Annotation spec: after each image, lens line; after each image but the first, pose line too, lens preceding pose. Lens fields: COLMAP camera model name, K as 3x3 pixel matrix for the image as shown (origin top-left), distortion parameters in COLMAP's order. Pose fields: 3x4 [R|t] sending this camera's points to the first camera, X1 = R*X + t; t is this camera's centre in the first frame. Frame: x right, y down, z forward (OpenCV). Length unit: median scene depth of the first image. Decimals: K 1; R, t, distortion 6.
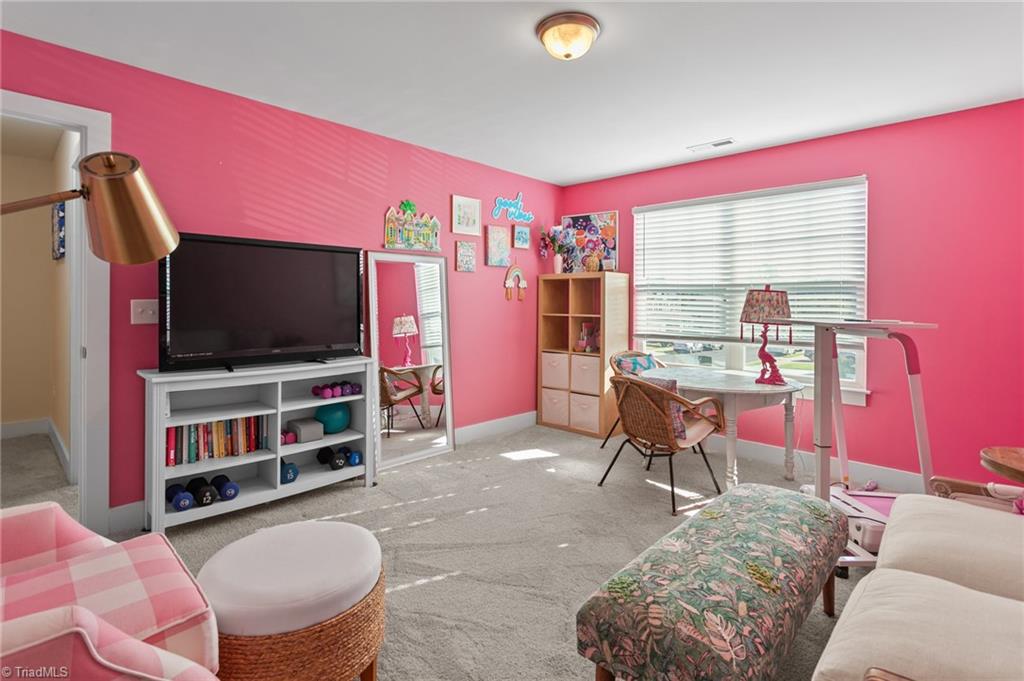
lens RADIAL K [[487.4, 0, 513.7], [0, 487.4, 307.8], [0, 0, 1]] dist [-0.006074, 0.004008]
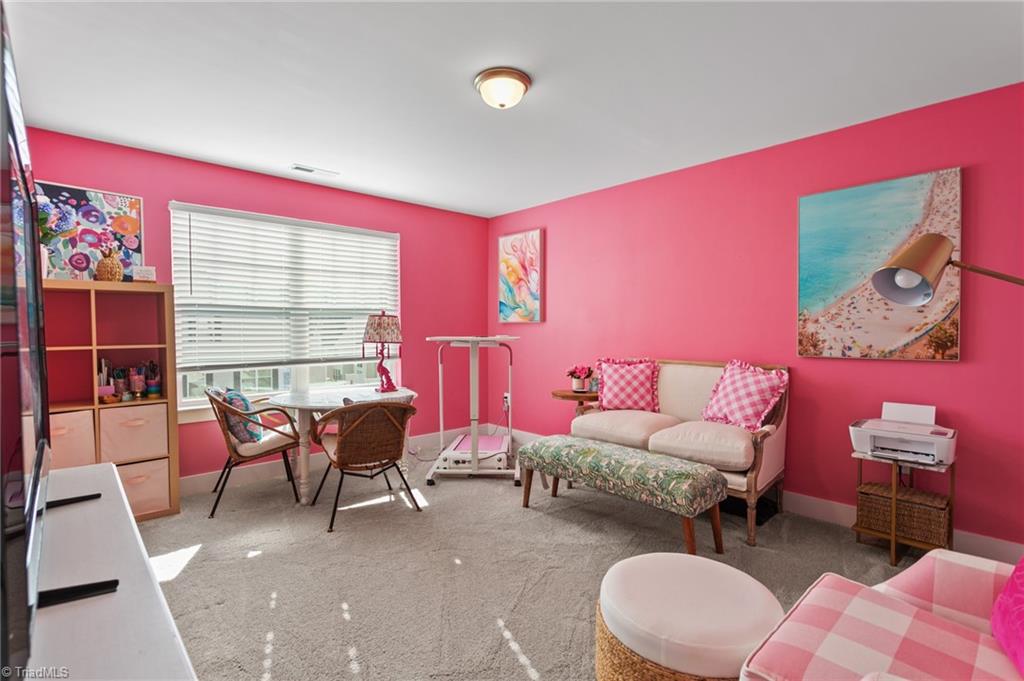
lens RADIAL K [[487.4, 0, 507.6], [0, 487.4, 340.3], [0, 0, 1]] dist [-0.006074, 0.004008]
pose [[0.073197, -0.035635, 0.996681, -0.542506], [0.016085, 0.999274, 0.034546, -0.008647], [-0.997188, 0.013503, 0.073717, 0.488650]]
